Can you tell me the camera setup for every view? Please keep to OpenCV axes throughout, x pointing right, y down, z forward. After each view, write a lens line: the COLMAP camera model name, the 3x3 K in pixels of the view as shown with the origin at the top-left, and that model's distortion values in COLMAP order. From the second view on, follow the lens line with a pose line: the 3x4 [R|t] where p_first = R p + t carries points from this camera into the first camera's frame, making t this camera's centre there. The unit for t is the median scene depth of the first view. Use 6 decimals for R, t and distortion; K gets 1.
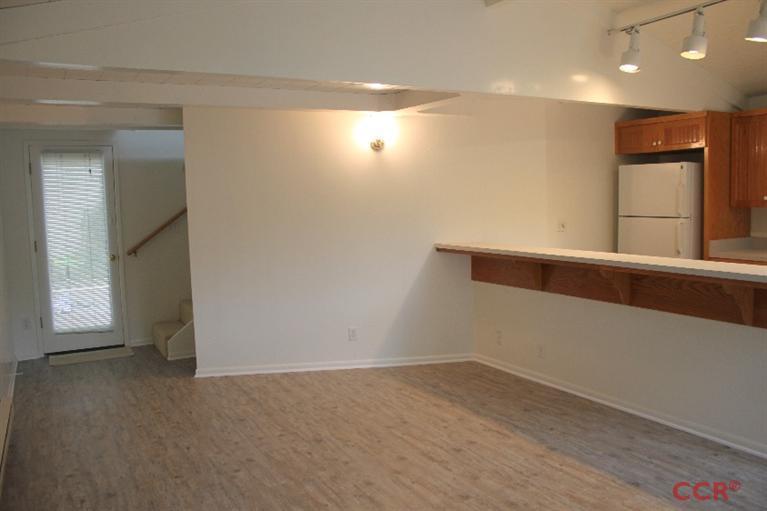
lens RADIAL K [[636.3, 0, 383.5], [0, 636.3, 255.5], [0, 0, 1]] dist [-0.177342, 0.164809]
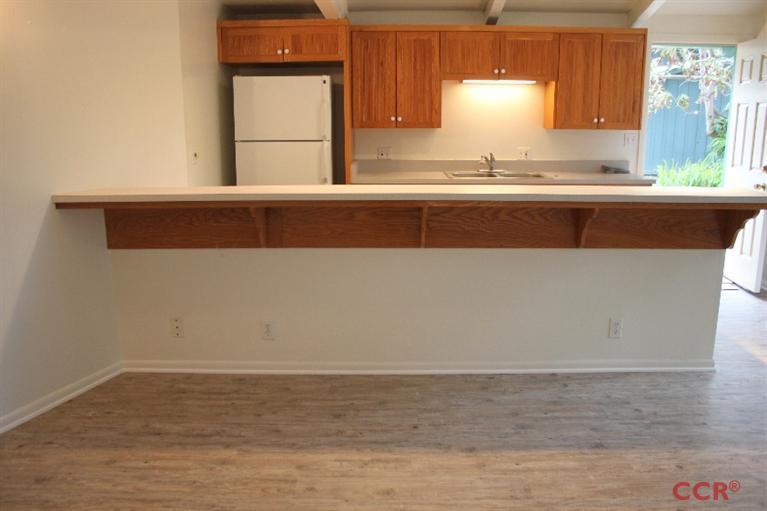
lens RADIAL K [[636.3, 0, 383.5], [0, 636.3, 255.5], [0, 0, 1]] dist [-0.177342, 0.164809]
pose [[0.489600, -0.163572, 0.856467, -0.309879], [0.067622, 0.986411, 0.149733, -0.034169], [-0.869321, -0.015393, 0.494008, 0.568709]]
